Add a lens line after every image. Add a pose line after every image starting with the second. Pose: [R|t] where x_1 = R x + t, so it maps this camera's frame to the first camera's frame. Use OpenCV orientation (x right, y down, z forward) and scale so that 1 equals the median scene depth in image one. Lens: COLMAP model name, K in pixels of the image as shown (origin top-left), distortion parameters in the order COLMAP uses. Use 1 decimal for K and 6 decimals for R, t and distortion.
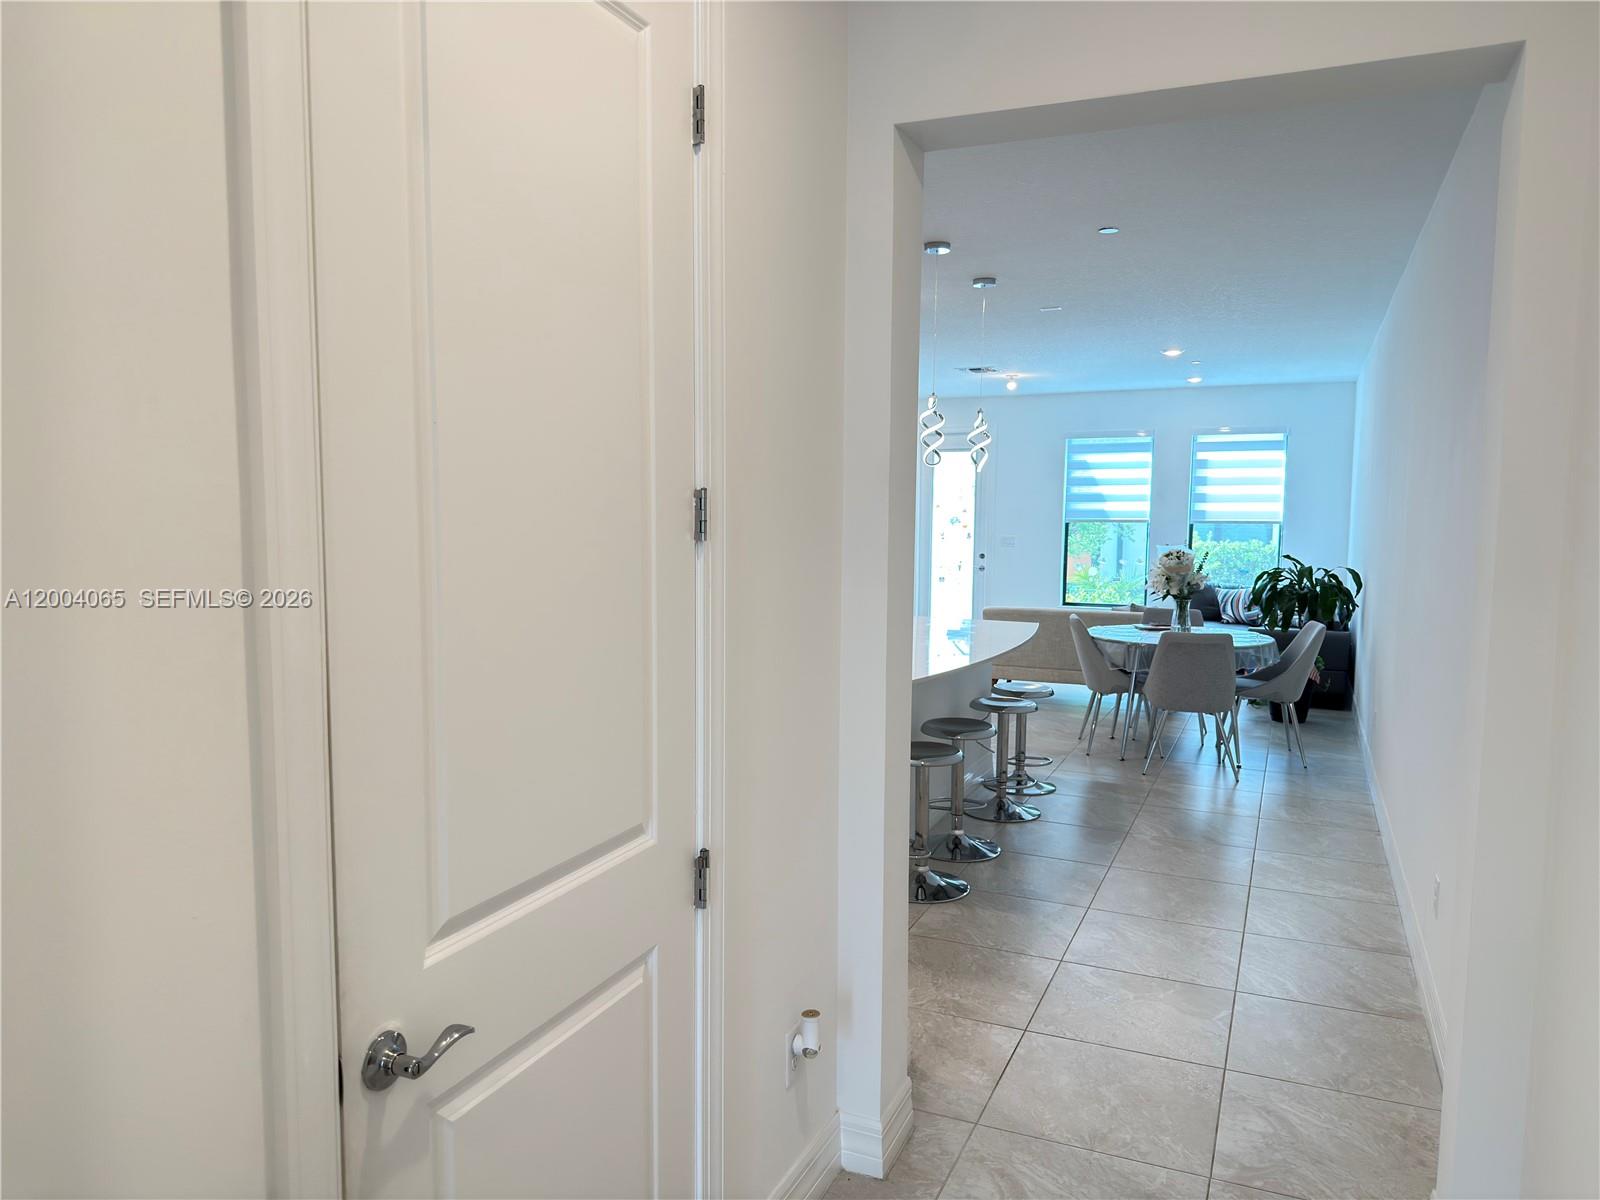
lens RADIAL K [[1124.7, 0, 805.7], [0, 1124.7, 610.8], [0, 0, 1]] dist [0.034631, -0.003815]
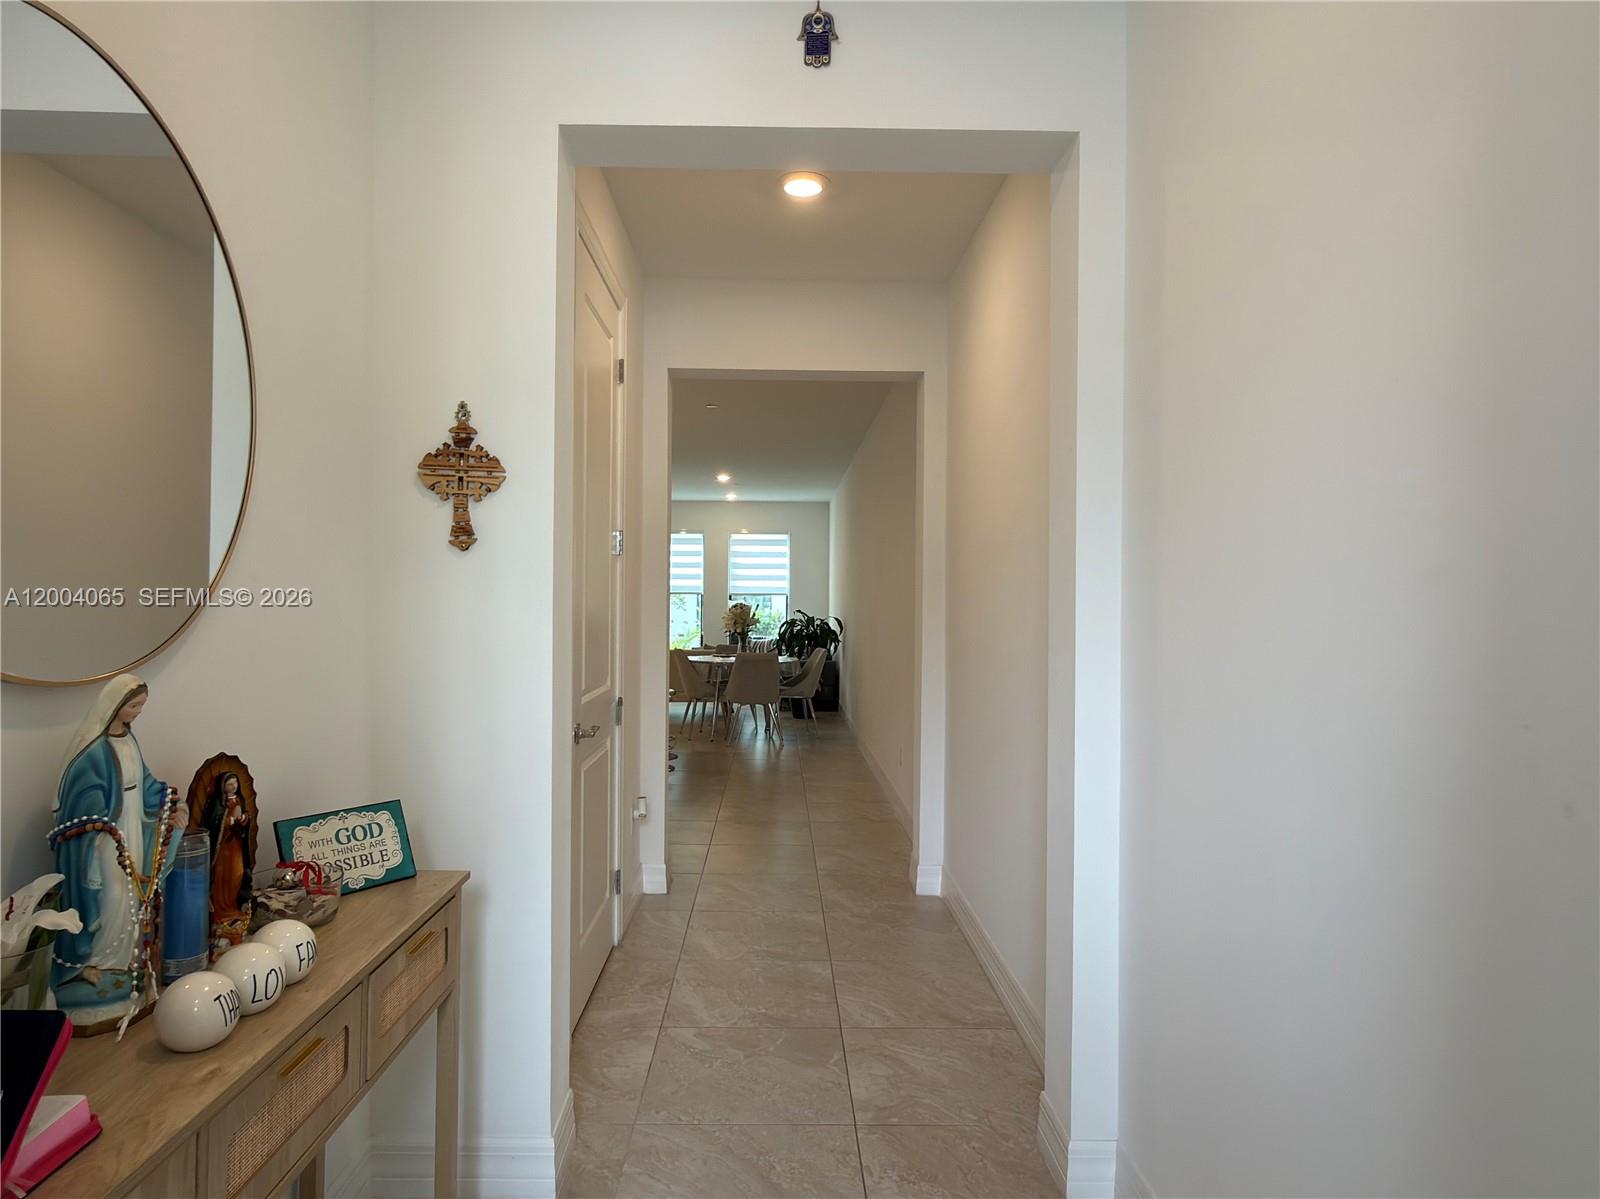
lens RADIAL K [[978.4, 0, 798.9], [0, 978.4, 593.7], [0, 0, 1]] dist [0.002142, 0.000842]
pose [[0.908156, 0.000563, 0.418632, -0.142016], [0.038504, 0.995648, -0.084869, 0.042913], [-0.416858, 0.093193, 0.904182, -0.227556]]
